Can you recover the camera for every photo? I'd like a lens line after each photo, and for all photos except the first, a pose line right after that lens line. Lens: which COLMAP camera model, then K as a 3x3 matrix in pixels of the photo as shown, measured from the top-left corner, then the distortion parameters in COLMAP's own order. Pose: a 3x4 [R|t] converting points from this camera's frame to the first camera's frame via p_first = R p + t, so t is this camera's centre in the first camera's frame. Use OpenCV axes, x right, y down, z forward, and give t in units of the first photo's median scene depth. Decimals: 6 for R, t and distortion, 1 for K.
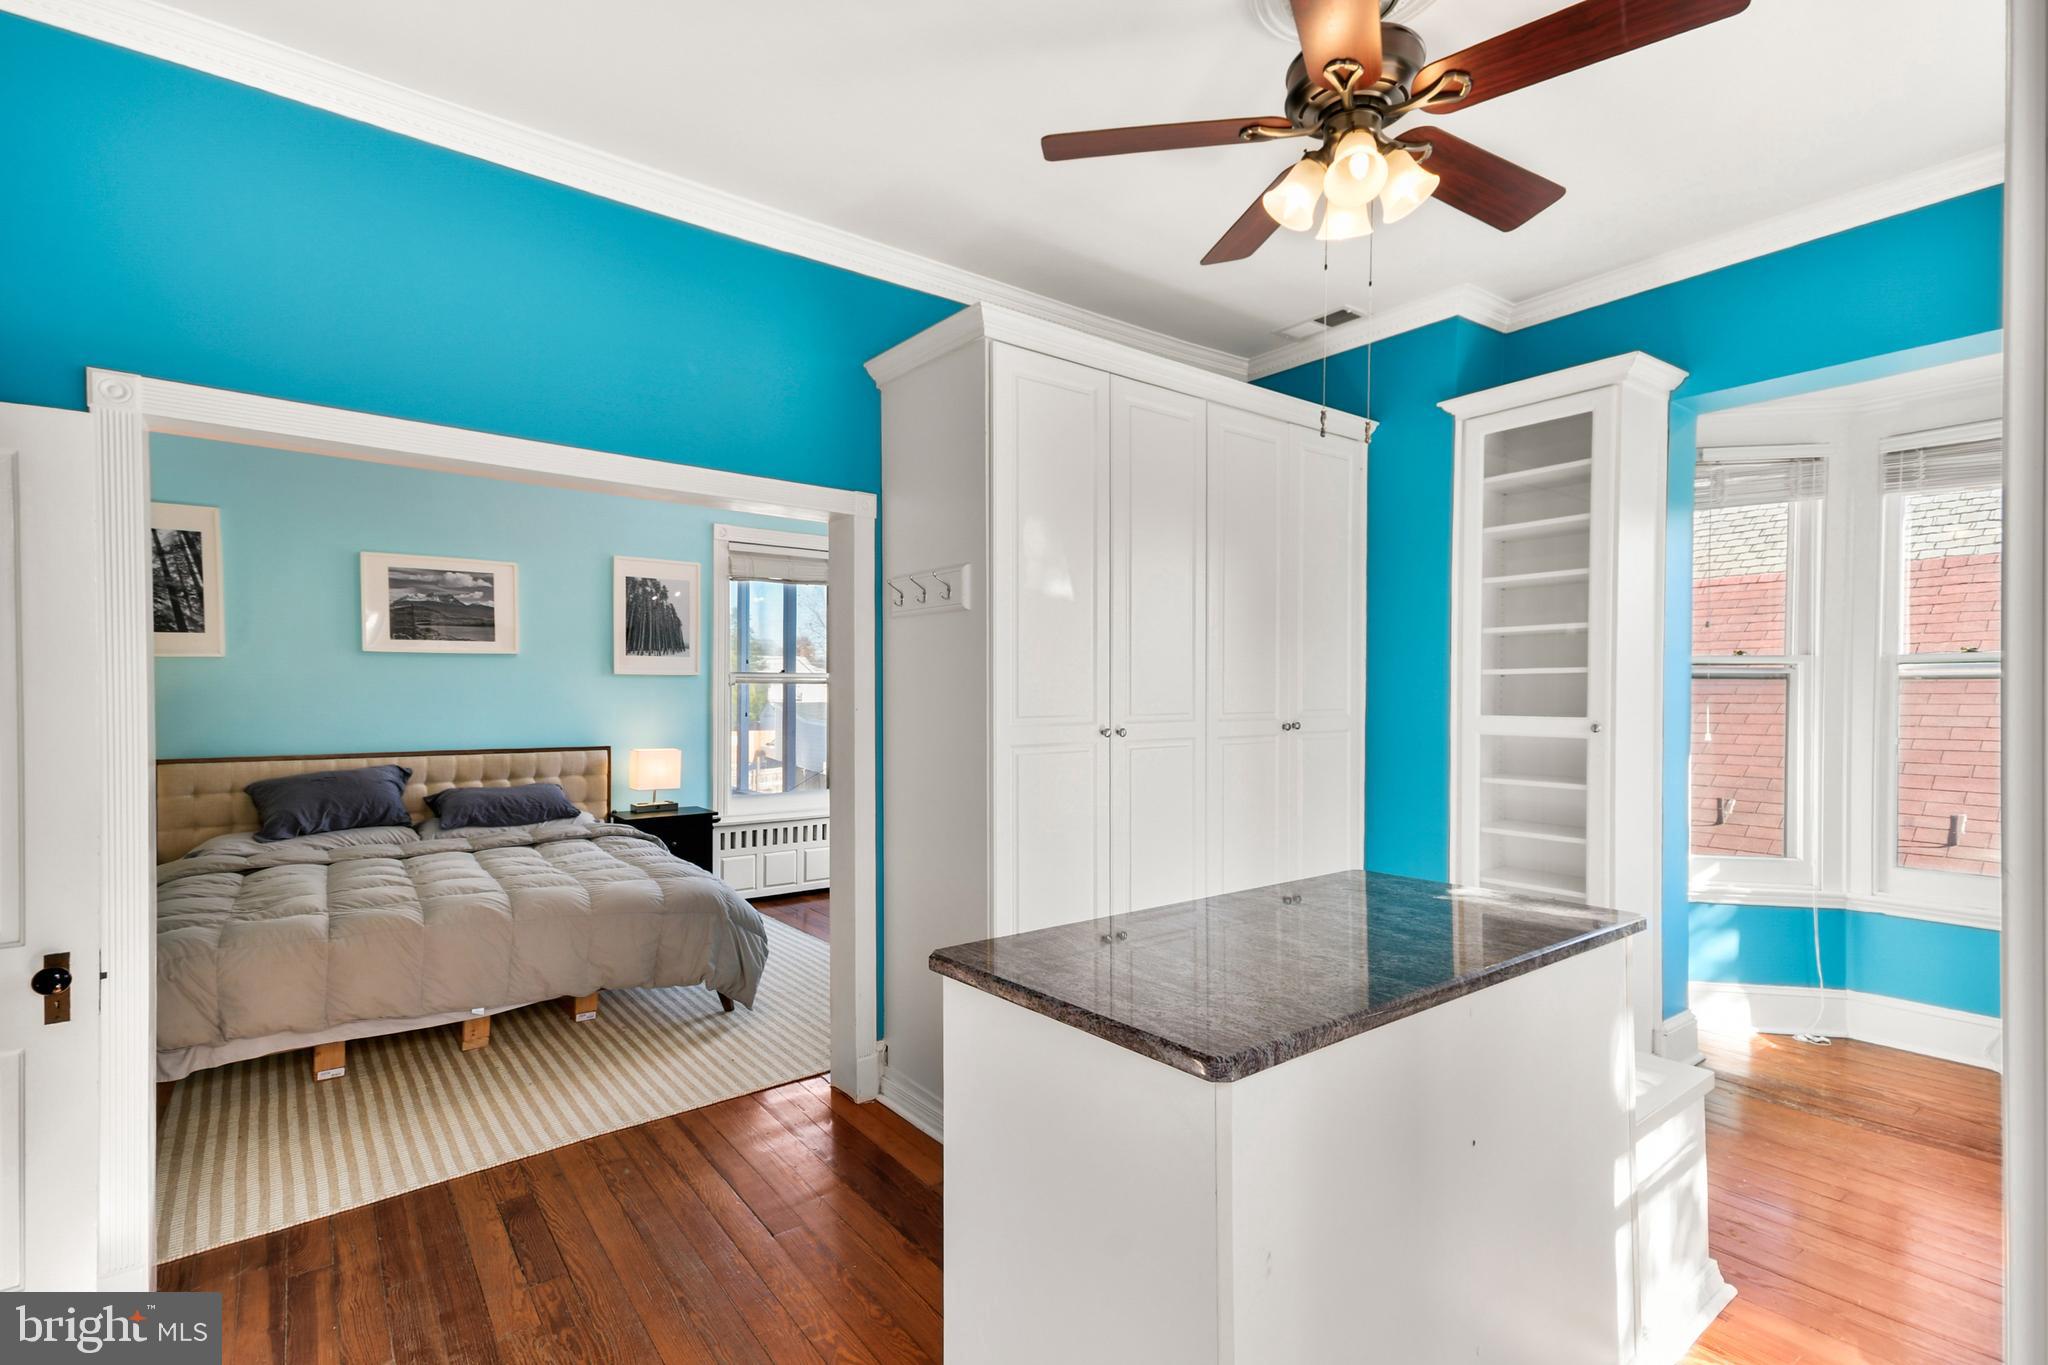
lens RADIAL K [[958.5, 0, 1028.2], [0, 958.5, 692.7], [0, 0, 1]] dist [0.043023, -0.018420]
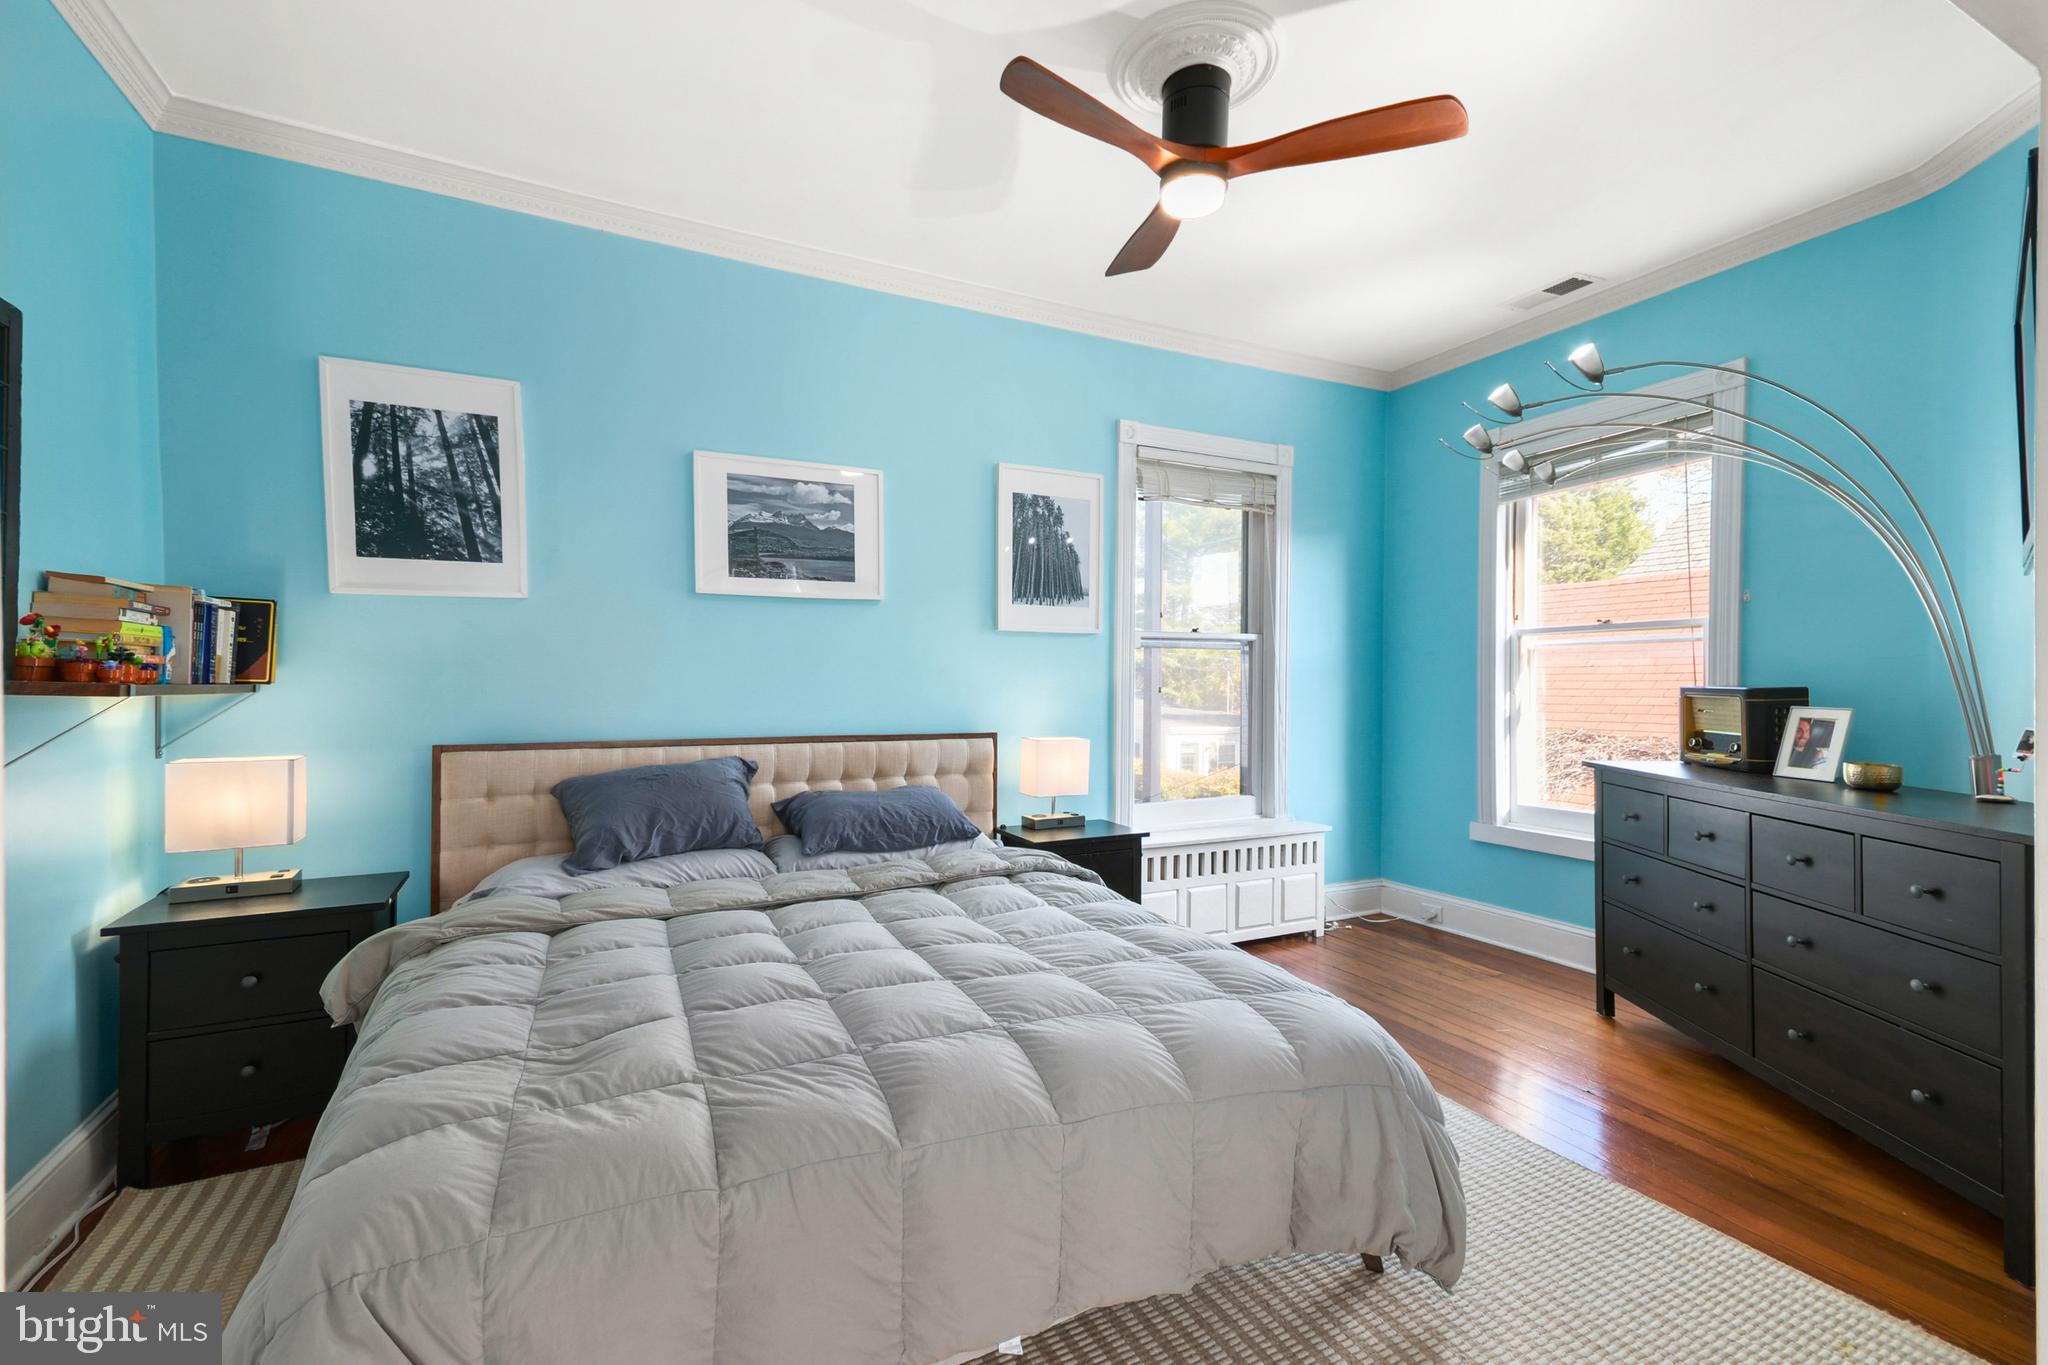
lens RADIAL K [[926.9, 0, 1024.0], [0, 926.9, 682.5], [0, 0, 1]] dist [0.001221, 0.000216]
pose [[0.978459, -0.000444, -0.206443, -0.312482], [0.000296, 1.000000, -0.000746, 0.022066], [0.206443, 0.000669, 0.978458, 0.394086]]
